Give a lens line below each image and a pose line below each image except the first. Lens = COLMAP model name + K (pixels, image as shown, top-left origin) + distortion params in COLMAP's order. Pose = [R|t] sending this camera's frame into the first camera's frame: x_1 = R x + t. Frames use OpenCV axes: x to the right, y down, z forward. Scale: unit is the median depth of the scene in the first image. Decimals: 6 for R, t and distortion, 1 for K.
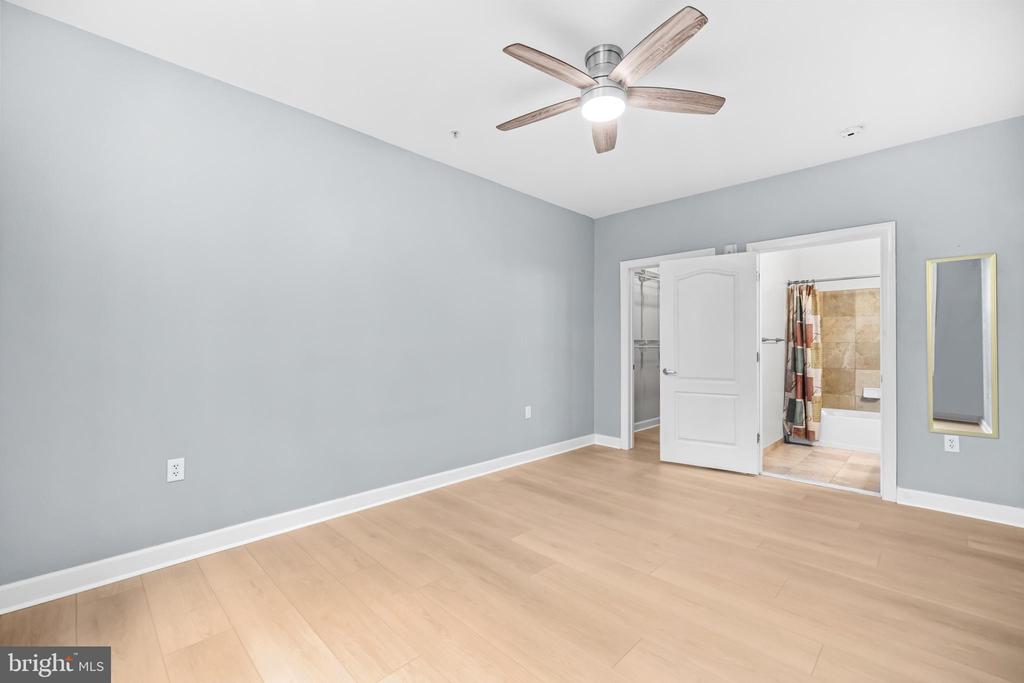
lens RADIAL K [[434.9, 0, 508.2], [0, 434.9, 343.4], [0, 0, 1]] dist [0.002793, 0.000090]
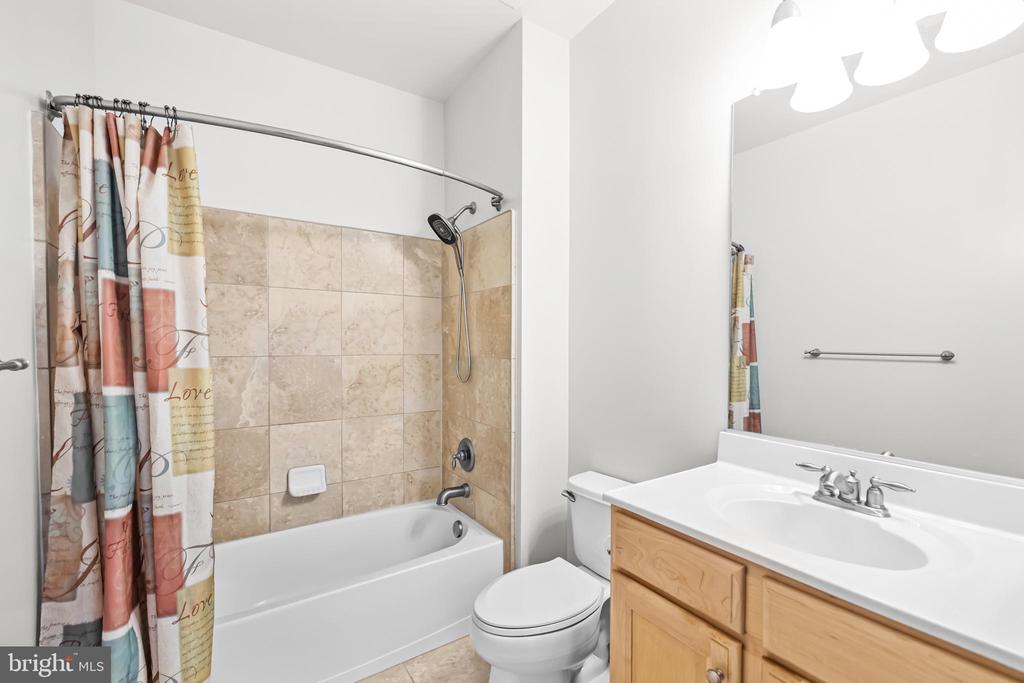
lens RADIAL K [[434.9, 0, 508.4], [0, 434.9, 349.0], [0, 0, 1]] dist [0.002793, 0.000090]
pose [[0.198998, -0.022540, 0.979741, 0.486167], [0.001632, 0.999742, 0.022668, -0.017403], [-0.979998, -0.002912, 0.198984, 0.750748]]
